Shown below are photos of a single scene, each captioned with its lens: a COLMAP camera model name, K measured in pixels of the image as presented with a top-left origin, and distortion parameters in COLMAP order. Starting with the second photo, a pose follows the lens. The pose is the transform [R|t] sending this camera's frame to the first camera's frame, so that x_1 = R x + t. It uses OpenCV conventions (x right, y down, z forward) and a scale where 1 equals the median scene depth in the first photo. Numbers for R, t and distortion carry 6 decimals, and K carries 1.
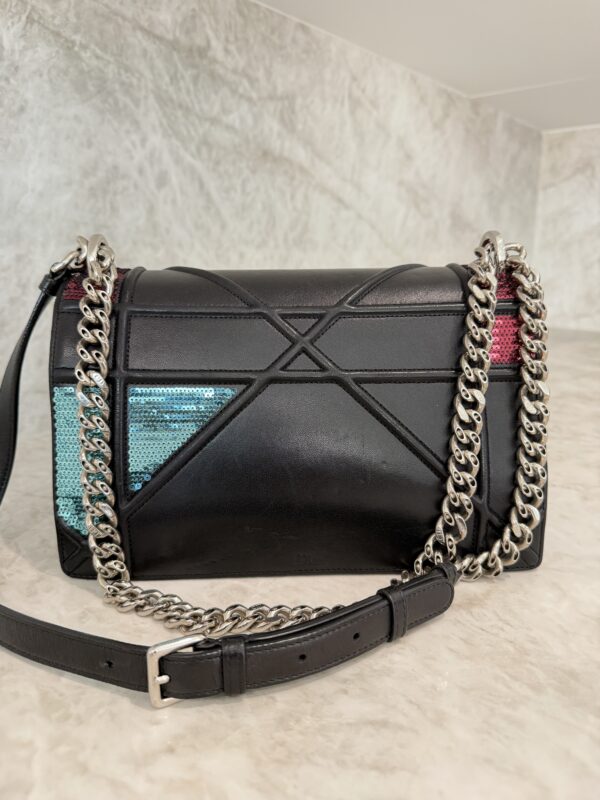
lens RADIAL K [[589.1, 0, 300.7], [0, 589.1, 397.0], [0, 0, 1]] dist [-0.025342, -0.000830]
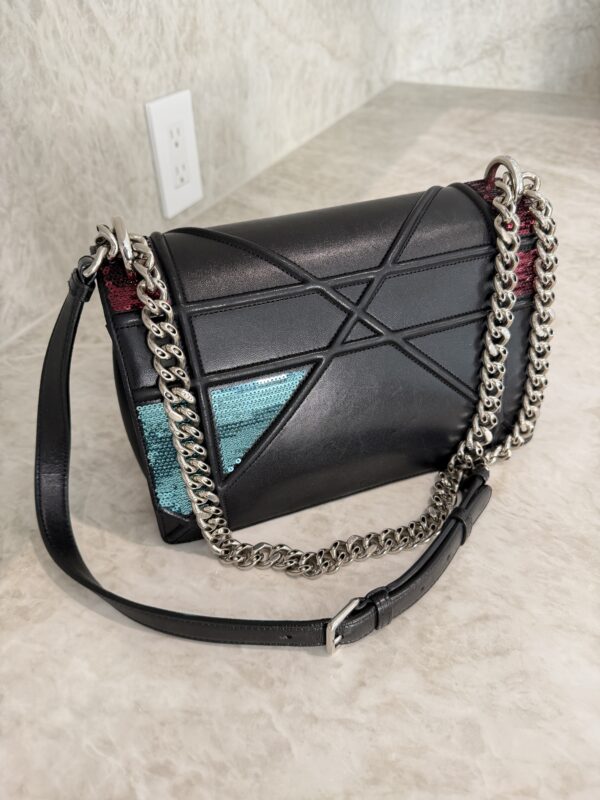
lens RADIAL K [[584.9, 0, 301.3], [0, 584.9, 402.4], [0, 0, 1]] dist [-0.024810, -0.001172]
pose [[0.954879, -0.203084, 0.216707, -0.180329], [0.090360, 0.893737, 0.439397, -0.213190], [-0.282914, -0.399989, 0.871762, 0.032495]]
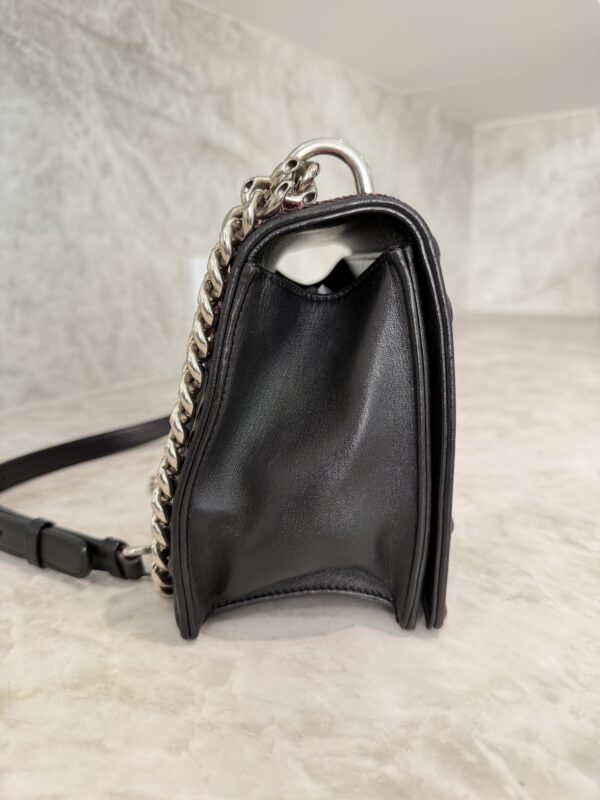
lens RADIAL K [[598.8, 0, 300.0], [0, 598.8, 400.0], [0, 0, 1]] dist [-0.058415, 0.025485]
pose [[0.996683, -0.045667, 0.067359, 0.020678], [0.046007, 0.998935, -0.003510, 0.063997], [-0.067127, 0.006598, 0.997723, -0.075971]]
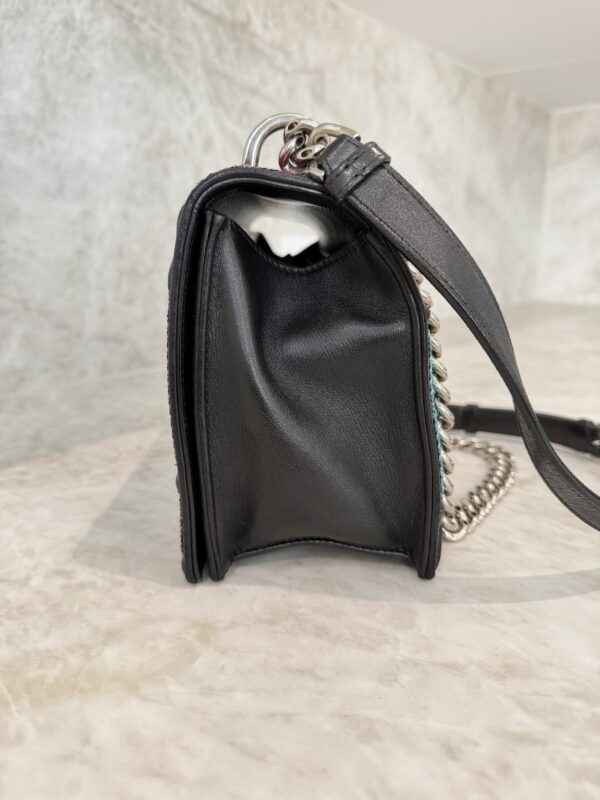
lens RADIAL K [[595.4, 0, 297.3], [0, 595.4, 396.7], [0, 0, 1]] dist [-0.042805, 0.007241]
pose [[0.999986, -0.004559, -0.002627, -0.075442], [0.004589, 0.999923, 0.011539, 0.080737], [0.002574, -0.011551, 0.999930, -0.087226]]
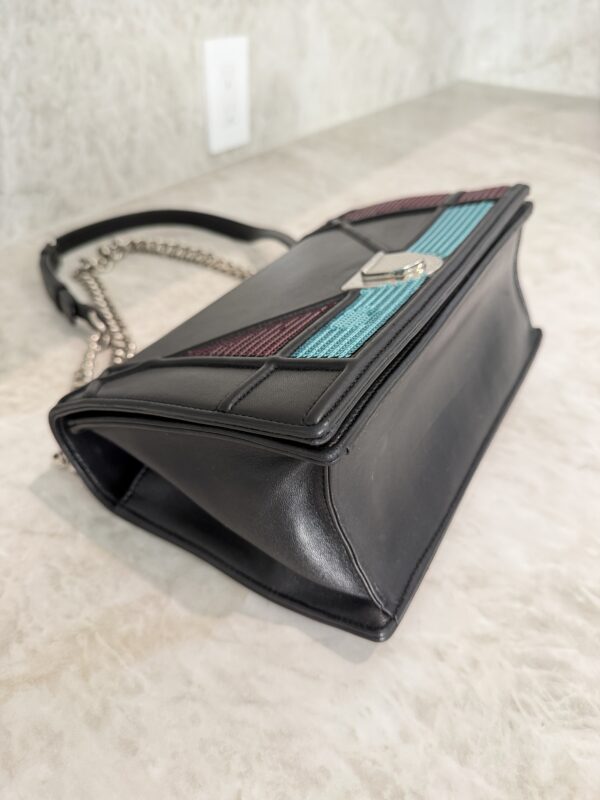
lens RADIAL K [[598.8, 0, 300.0], [0, 598.8, 400.0], [0, 0, 1]] dist [-0.058415, 0.025485]
pose [[0.986453, -0.074834, 0.145983, -0.146492], [0.010138, 0.915996, 0.401059, -0.075750], [-0.163733, -0.394146, 0.904345, -0.102392]]
